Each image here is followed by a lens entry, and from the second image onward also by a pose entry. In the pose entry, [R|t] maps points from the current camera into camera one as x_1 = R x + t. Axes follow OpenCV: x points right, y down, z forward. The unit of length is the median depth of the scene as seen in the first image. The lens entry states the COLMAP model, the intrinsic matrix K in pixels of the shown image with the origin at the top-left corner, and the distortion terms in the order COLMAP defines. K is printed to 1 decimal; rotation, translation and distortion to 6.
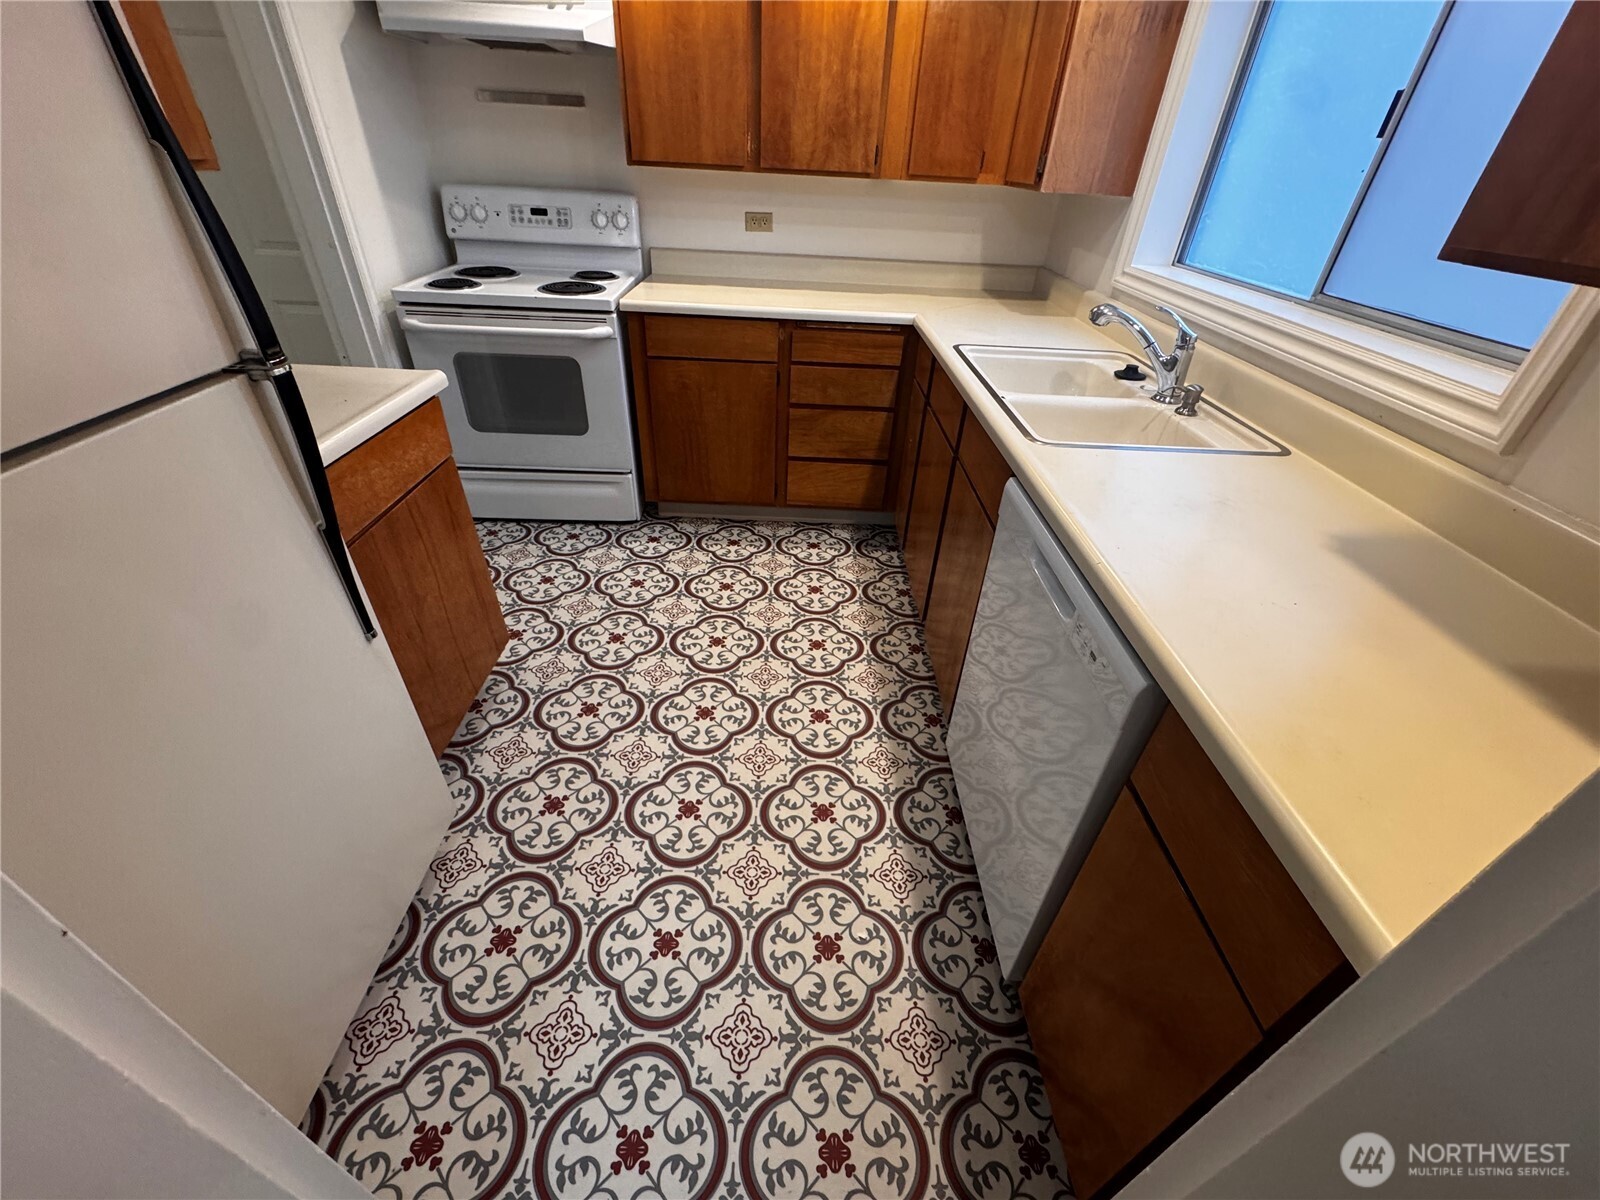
lens RADIAL K [[645.4, 0, 800.7], [0, 645.4, 601.4], [0, 0, 1]] dist [-0.005851, 0.000705]
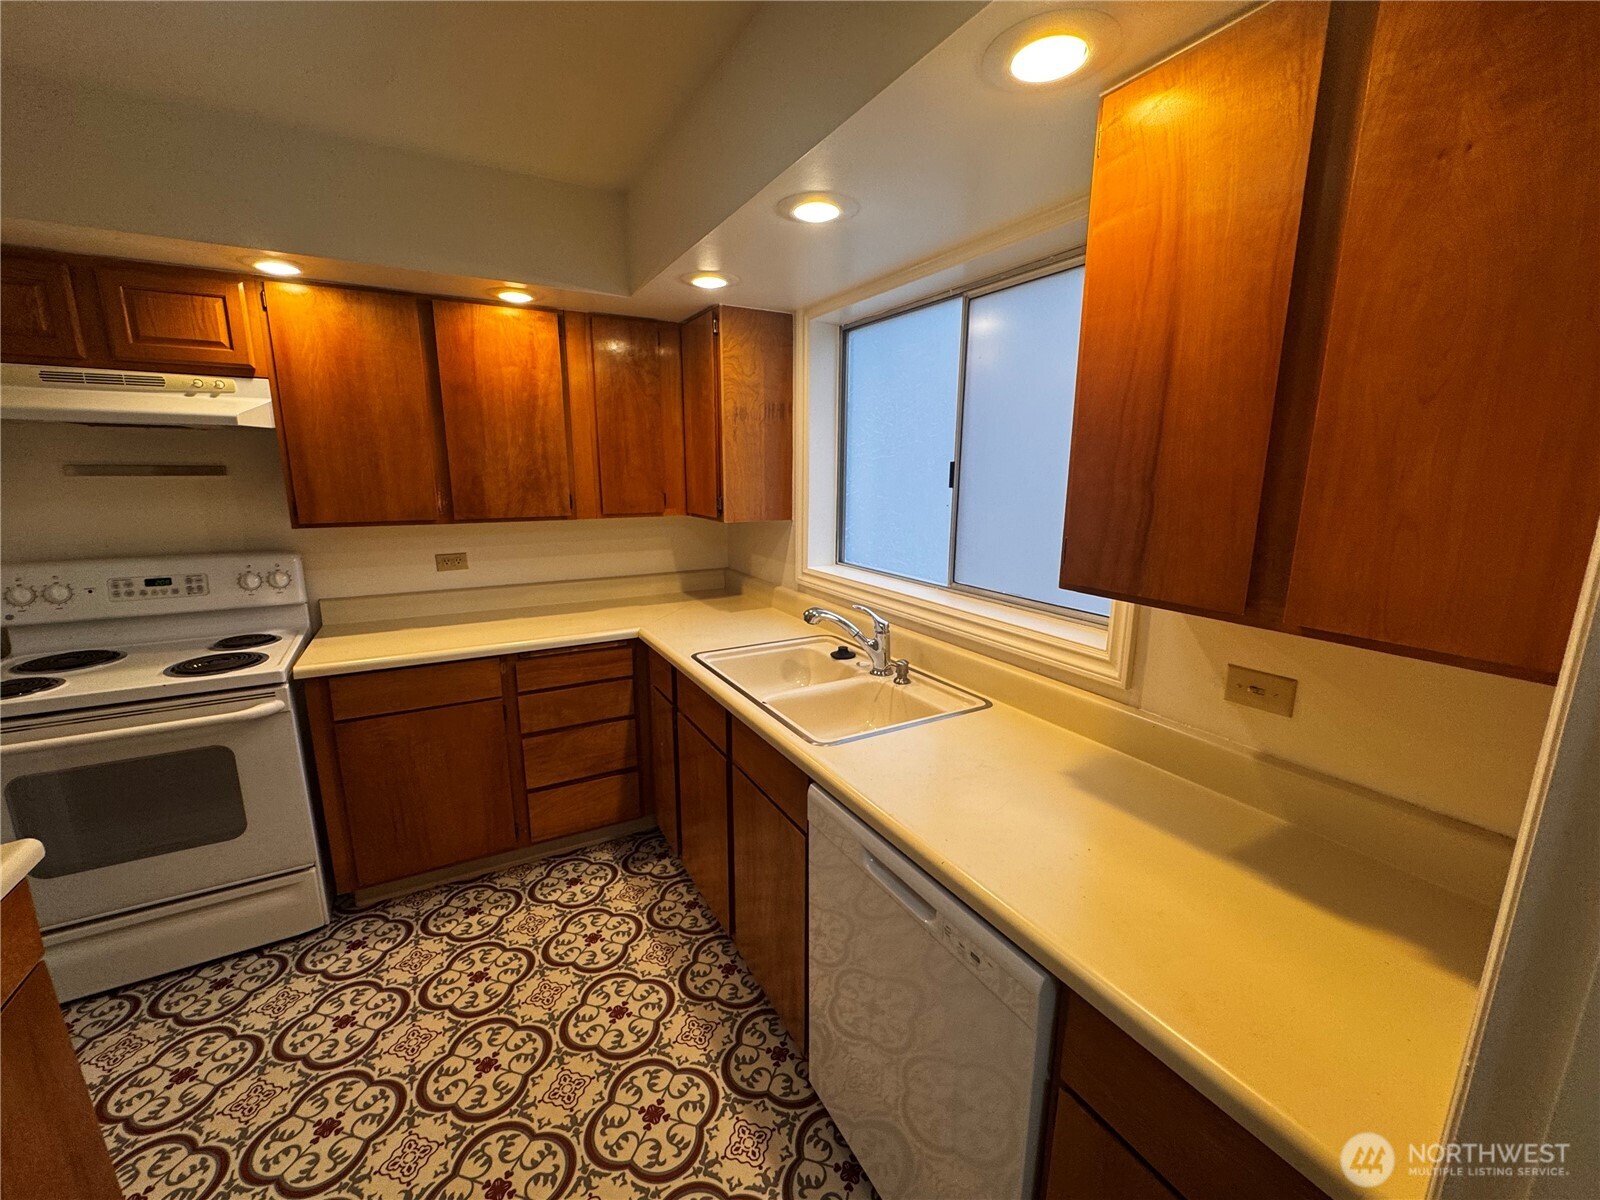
lens RADIAL K [[645.4, 0, 800.7], [0, 645.4, 599.6], [0, 0, 1]] dist [-0.005851, 0.000705]
pose [[0.872104, -0.137917, 0.469482, -0.092629], [0.307256, 0.901068, -0.306054, -0.092480], [-0.380825, 0.411162, 0.828201, 0.000518]]
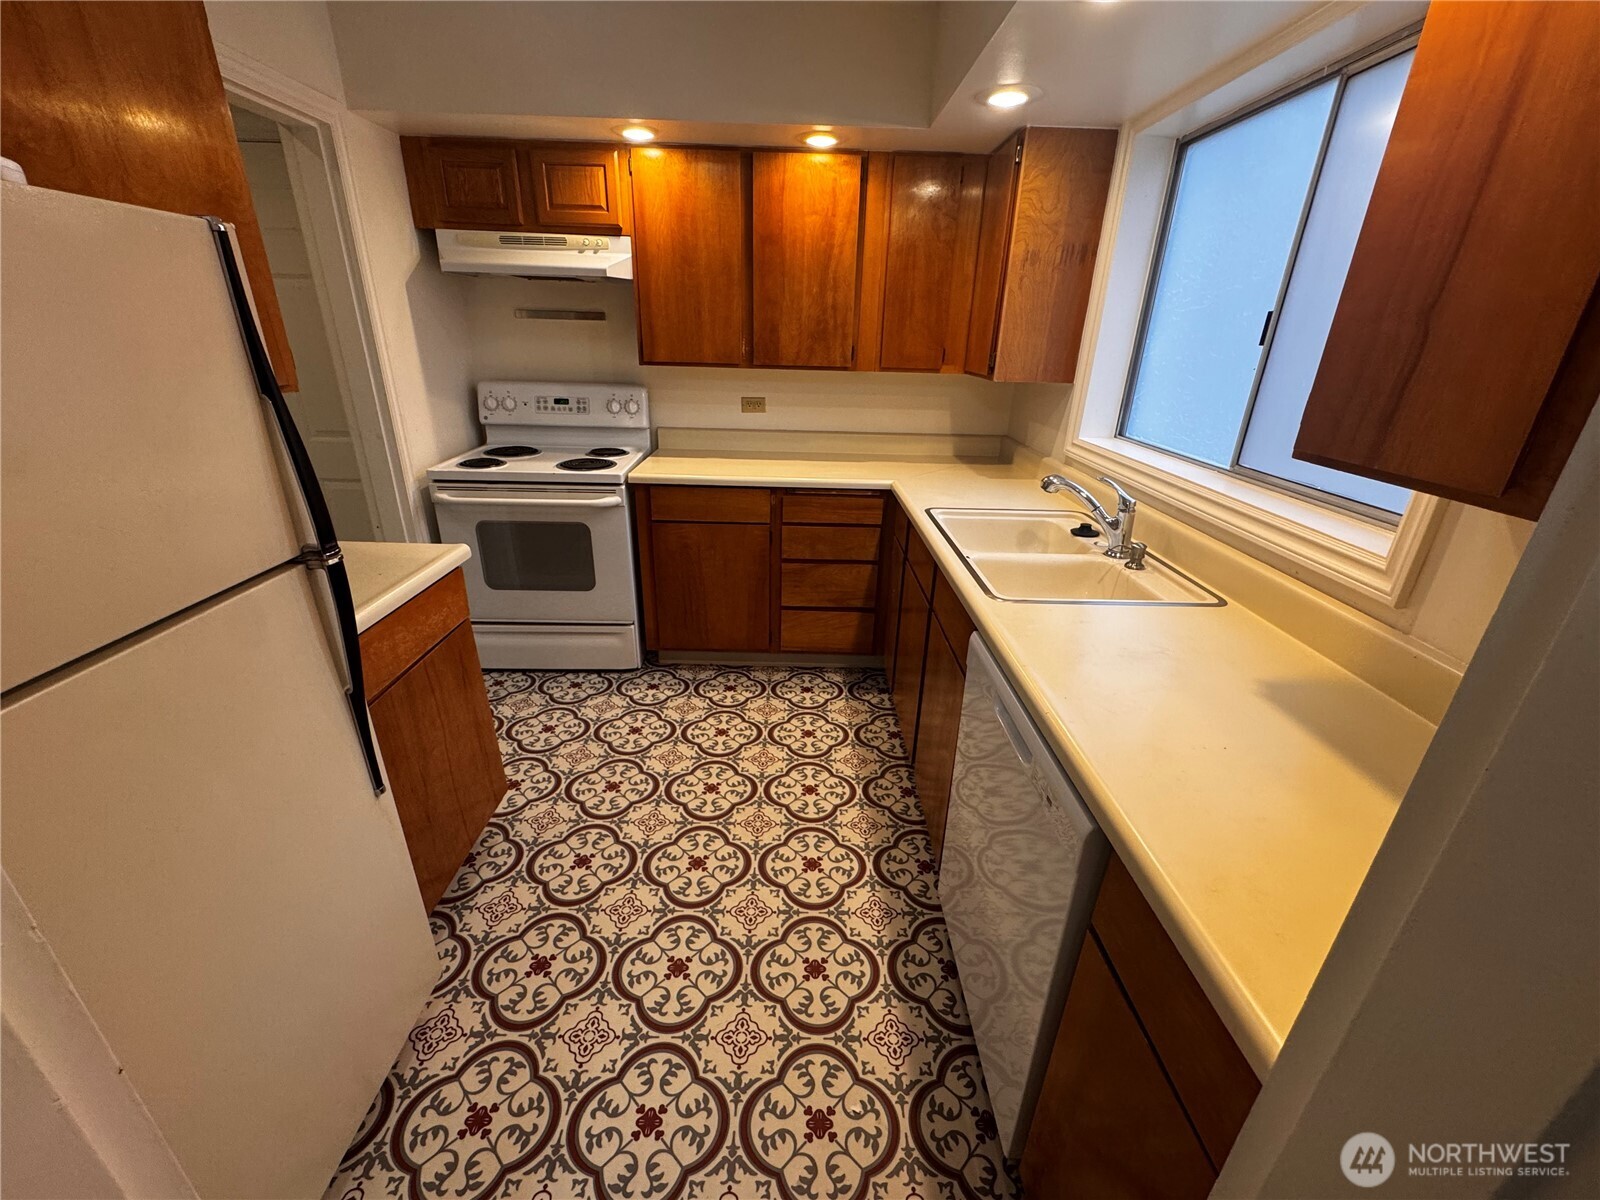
lens RADIAL K [[645.4, 0, 801.0], [0, 645.4, 600.4], [0, 0, 1]] dist [-0.005851, 0.000705]
pose [[0.999811, -0.019212, -0.002834, 0.021144], [0.018177, 0.977180, -0.211633, -0.009879], [0.006835, 0.211541, 0.977345, -0.057413]]
